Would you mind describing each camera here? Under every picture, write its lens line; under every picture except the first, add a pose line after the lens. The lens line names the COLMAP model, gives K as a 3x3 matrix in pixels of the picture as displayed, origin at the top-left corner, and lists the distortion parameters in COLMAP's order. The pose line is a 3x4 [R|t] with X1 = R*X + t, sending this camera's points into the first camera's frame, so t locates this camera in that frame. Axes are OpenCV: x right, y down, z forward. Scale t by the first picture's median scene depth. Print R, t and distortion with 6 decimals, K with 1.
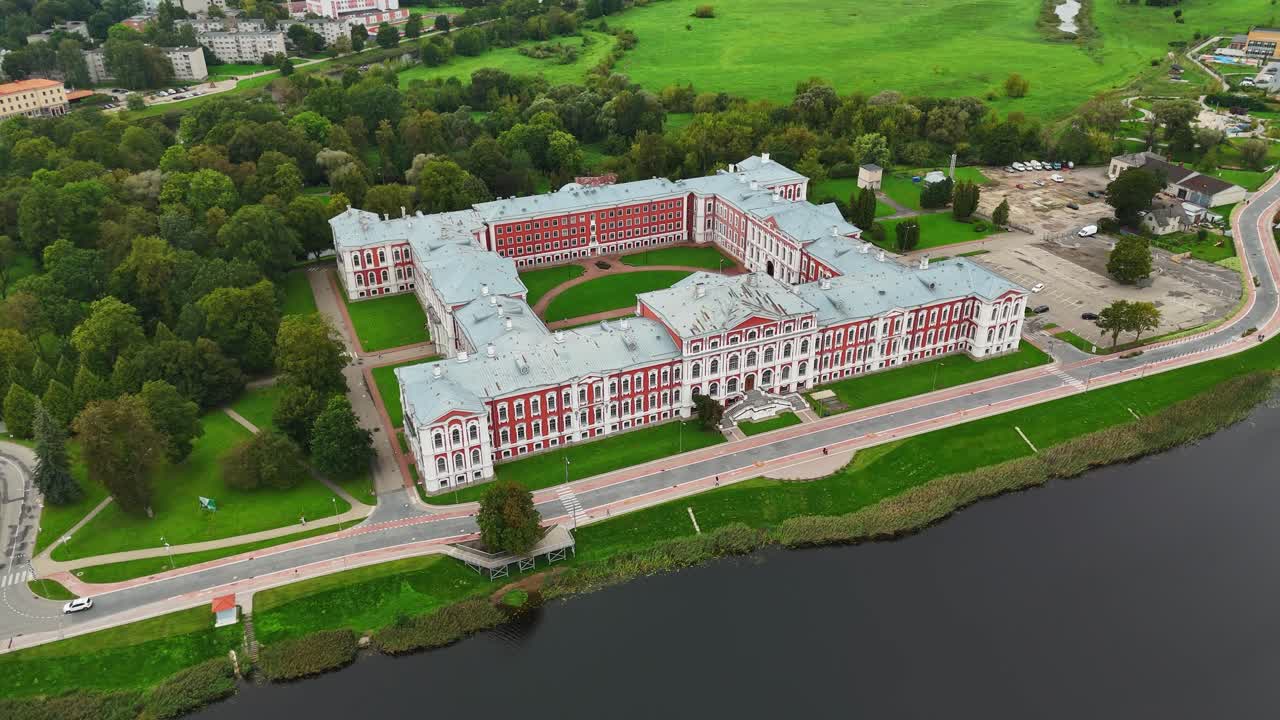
lens RADIAL K [[983.0, 0, 640.0], [0, 983.0, 360.0], [0, 0, 1]] dist [0.029042, 0.004987]
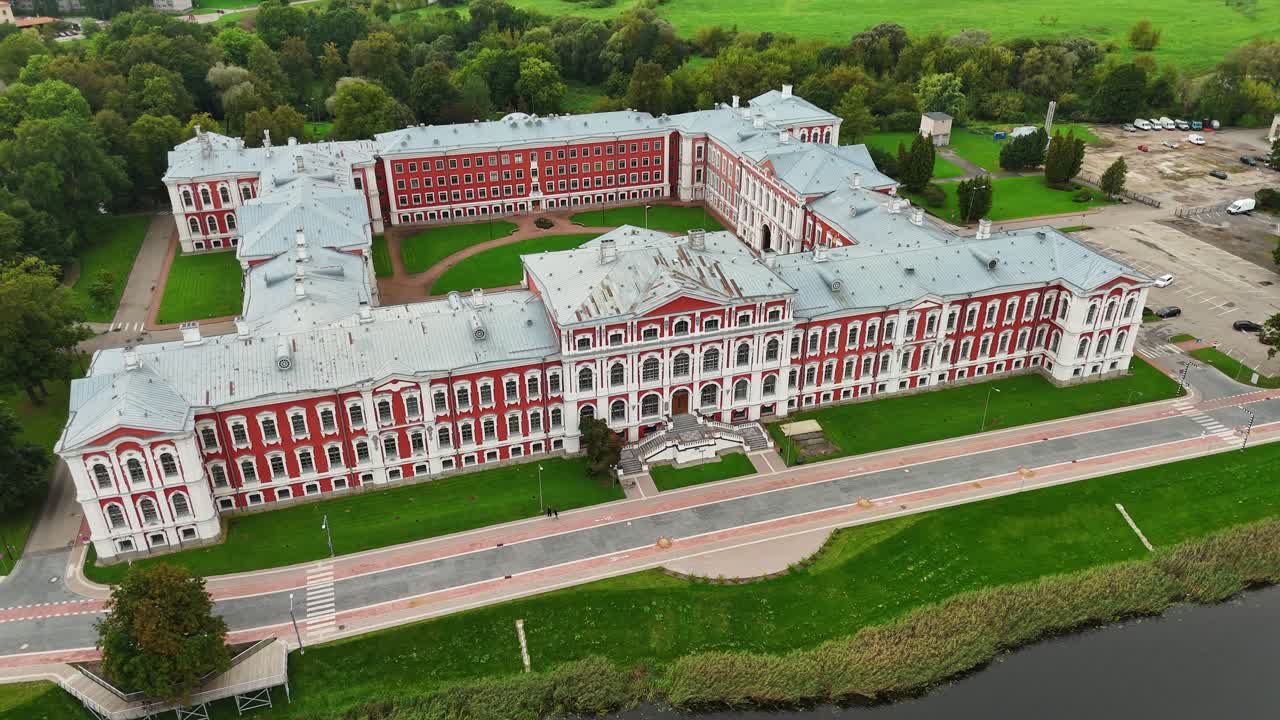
lens RADIAL K [[983.0, 0, 640.0], [0, 983.0, 360.0], [0, 0, 1]] dist [0.029042, 0.004987]
pose [[0.994545, 0.053862, -0.089328, 0.133000], [-0.053046, 0.998526, 0.011488, -0.009315], [0.089815, -0.006686, 0.995936, 0.352860]]
